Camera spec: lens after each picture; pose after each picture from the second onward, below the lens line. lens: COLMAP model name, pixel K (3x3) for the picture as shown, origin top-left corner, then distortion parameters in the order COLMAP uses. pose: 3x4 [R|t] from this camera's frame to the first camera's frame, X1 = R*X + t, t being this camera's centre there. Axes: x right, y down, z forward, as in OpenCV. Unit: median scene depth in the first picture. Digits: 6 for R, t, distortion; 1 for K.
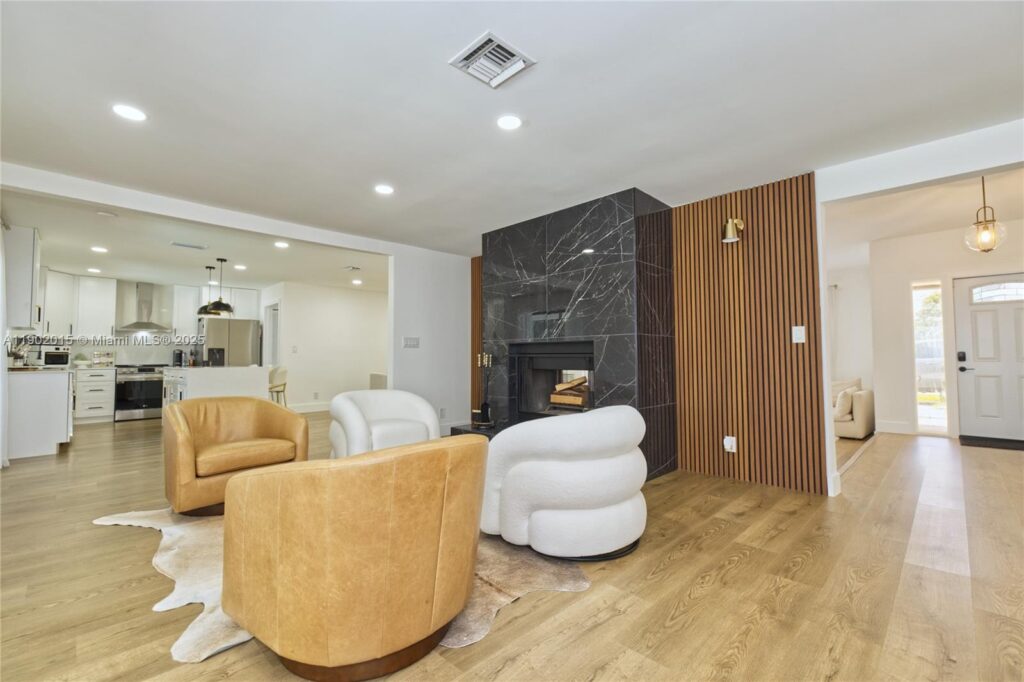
lens RADIAL K [[439.4, 0, 511.7], [0, 439.4, 338.7], [0, 0, 1]] dist [-0.000442, -0.000115]
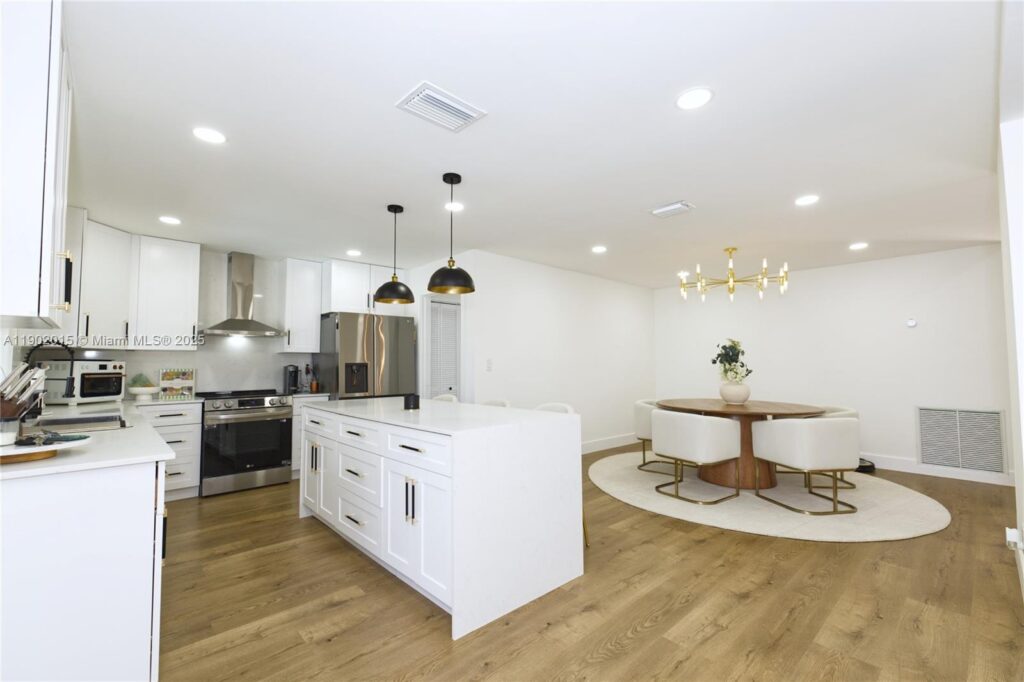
lens RADIAL K [[439.4, 0, 507.8], [0, 439.4, 343.0], [0, 0, 1]] dist [-0.000442, -0.000115]
pose [[0.999171, -0.000394, -0.040711, -0.480204], [0.000347, 0.999999, -0.001156, -0.005237], [0.040711, 0.001141, 0.999170, 0.448445]]
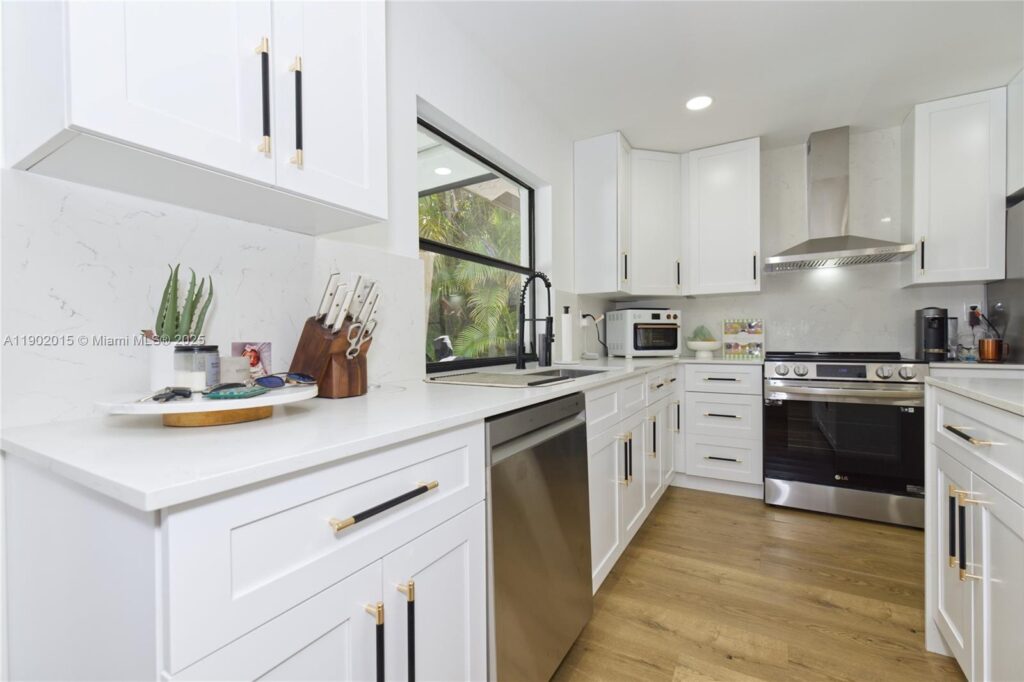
lens RADIAL K [[439.4, 0, 512.1], [0, 439.4, 341.5], [0, 0, 1]] dist [-0.000442, -0.000115]
pose [[0.252573, 0.011847, -0.967505, -0.576304], [0.052903, 0.998260, 0.026034, 0.027151], [0.966131, -0.057759, 0.251507, 0.680293]]
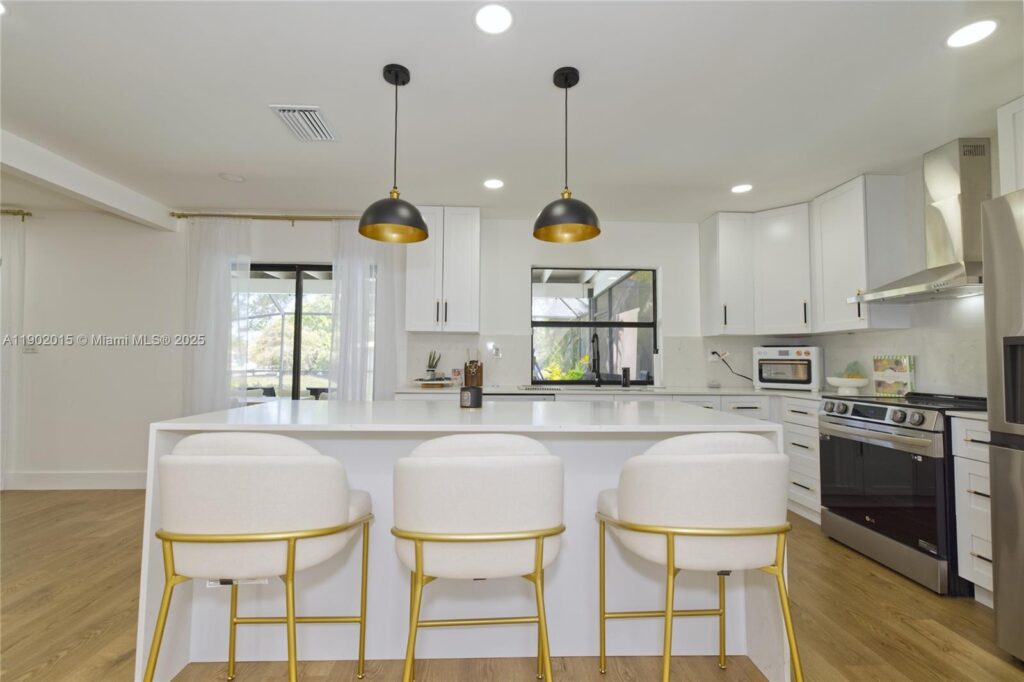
lens RADIAL K [[439.4, 0, 508.6], [0, 439.4, 334.4], [0, 0, 1]] dist [-0.000442, -0.000115]
pose [[-0.674999, -0.042504, -0.736593, -0.401617], [0.030829, 0.995843, -0.085715, 0.032898], [0.737174, -0.080566, -0.670882, 1.028190]]
